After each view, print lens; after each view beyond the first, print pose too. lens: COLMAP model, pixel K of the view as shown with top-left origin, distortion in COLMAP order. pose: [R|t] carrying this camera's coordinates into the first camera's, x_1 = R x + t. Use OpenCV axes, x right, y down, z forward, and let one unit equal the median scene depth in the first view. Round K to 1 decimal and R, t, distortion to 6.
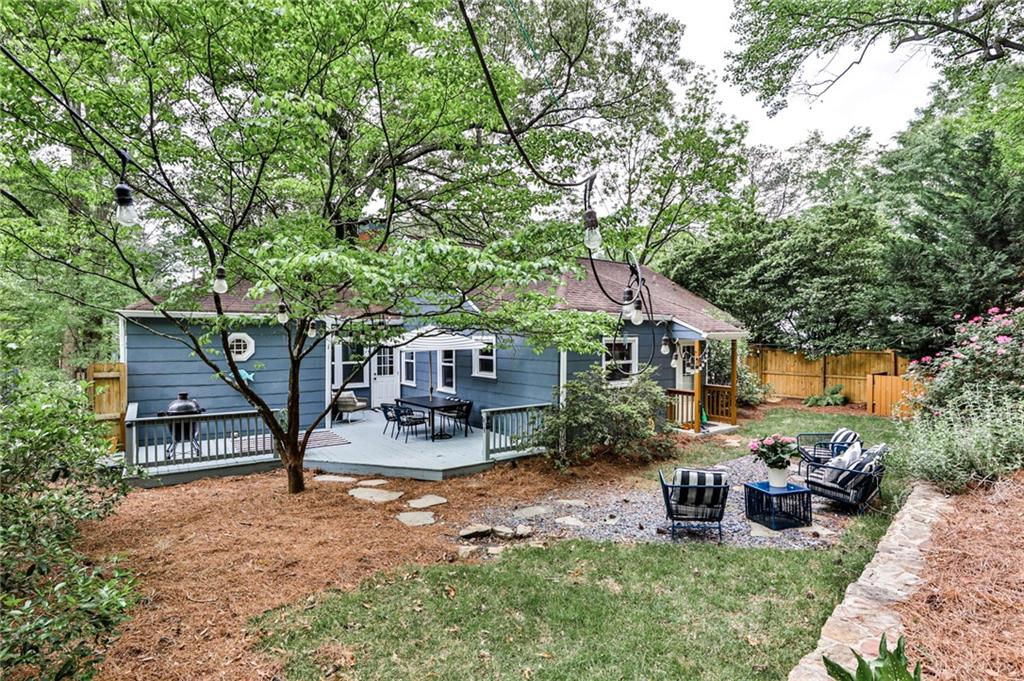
lens RADIAL K [[498.3, 0, 509.6], [0, 498.3, 339.0], [0, 0, 1]] dist [-0.043461, 0.012376]
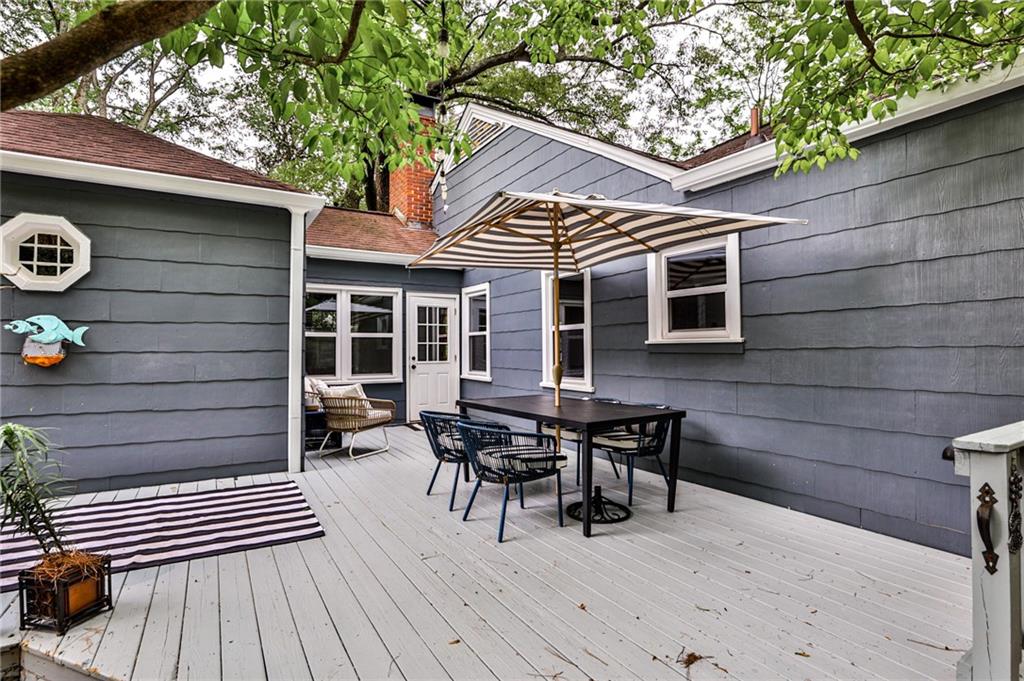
lens RADIAL K [[498.3, 0, 505.3], [0, 498.3, 343.4], [0, 0, 1]] dist [-0.043461, 0.012376]
pose [[0.995099, -0.005099, -0.098750, -0.159617], [0.003285, 0.999823, -0.018523, 0.085900], [0.098827, 0.018108, 0.994940, 0.634684]]
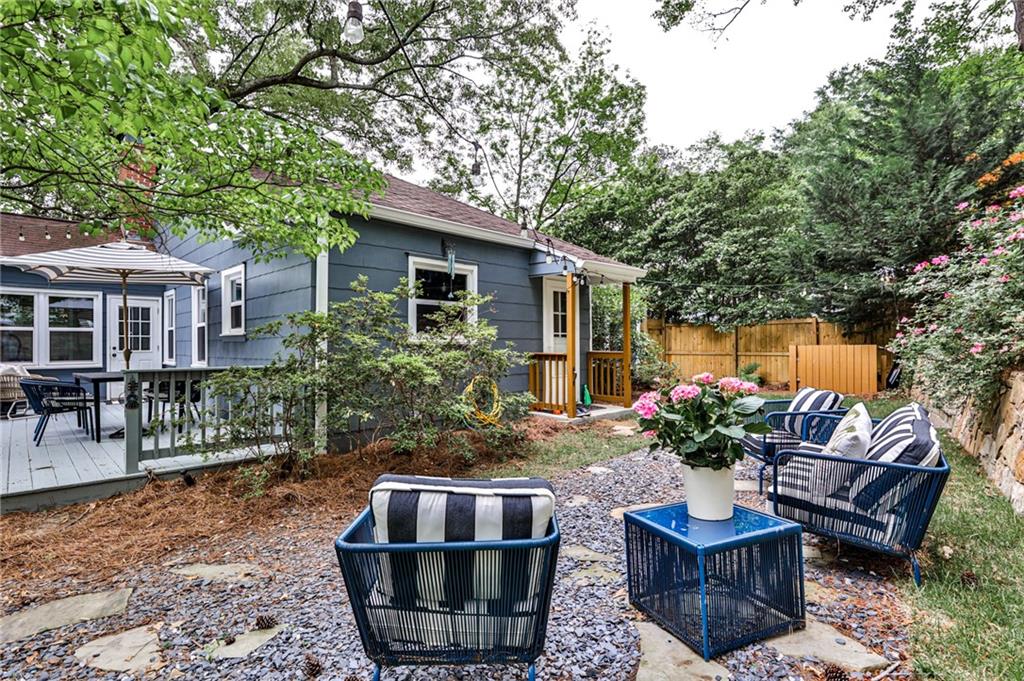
lens RADIAL K [[498.3, 0, 507.3], [0, 498.3, 338.6], [0, 0, 1]] dist [-0.043461, 0.012376]
pose [[0.986412, -0.002549, 0.164268, 0.185732], [0.005425, 0.999840, -0.017067, 0.094974], [-0.164198, 0.017726, 0.986268, 0.363383]]
